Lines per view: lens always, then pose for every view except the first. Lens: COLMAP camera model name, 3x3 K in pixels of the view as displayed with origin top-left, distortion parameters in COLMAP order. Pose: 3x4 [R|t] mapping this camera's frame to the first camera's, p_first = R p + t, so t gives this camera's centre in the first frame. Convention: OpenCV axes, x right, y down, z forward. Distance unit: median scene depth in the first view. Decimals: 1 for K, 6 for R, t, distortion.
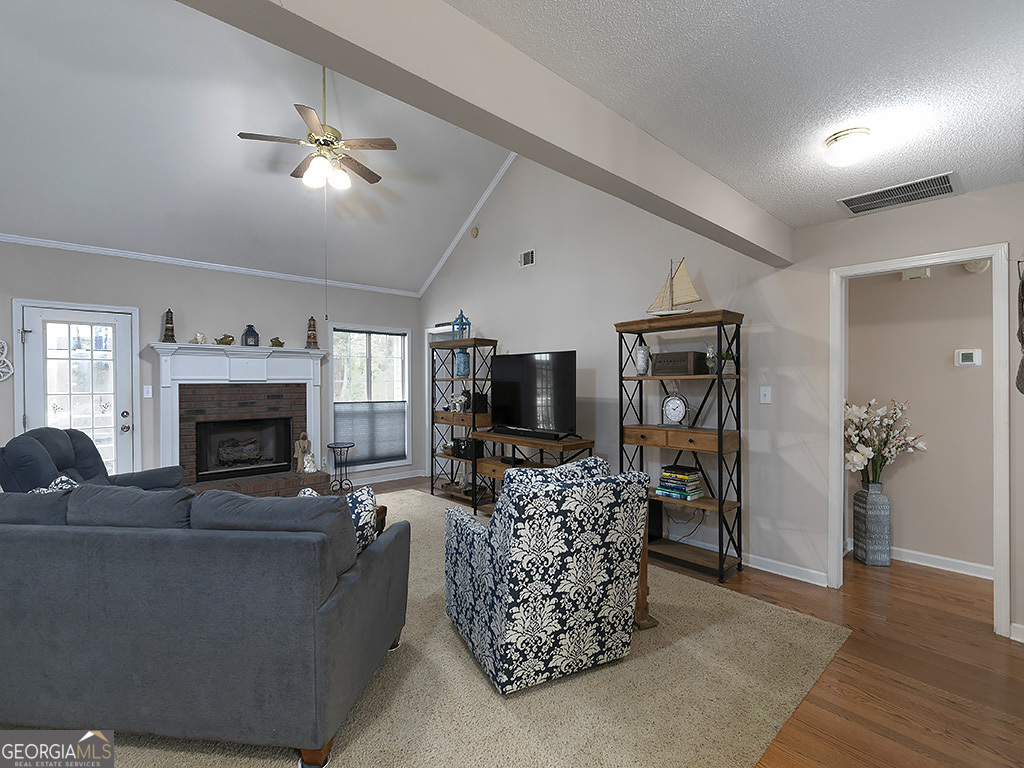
lens RADIAL K [[518.8, 0, 512.0], [0, 518.8, 384.0], [0, 0, 1]] dist [-0.003167, 0.000297]
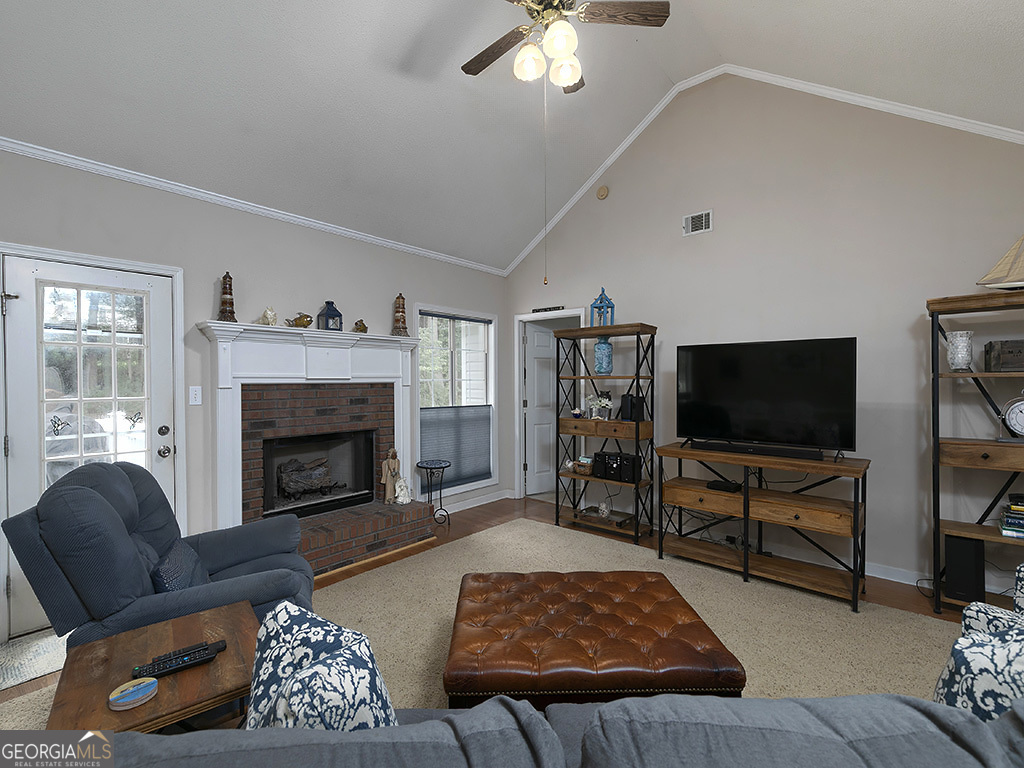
lens RADIAL K [[514.2, 0, 512.0], [0, 514.2, 384.0], [0, 0, 1]] dist [0.003954, 0.000308]
pose [[0.992076, -0.000992, 0.125636, -0.333890], [0.001014, 0.999999, -0.000113, 0.000716], [-0.125636, 0.000240, 0.992076, 0.256340]]
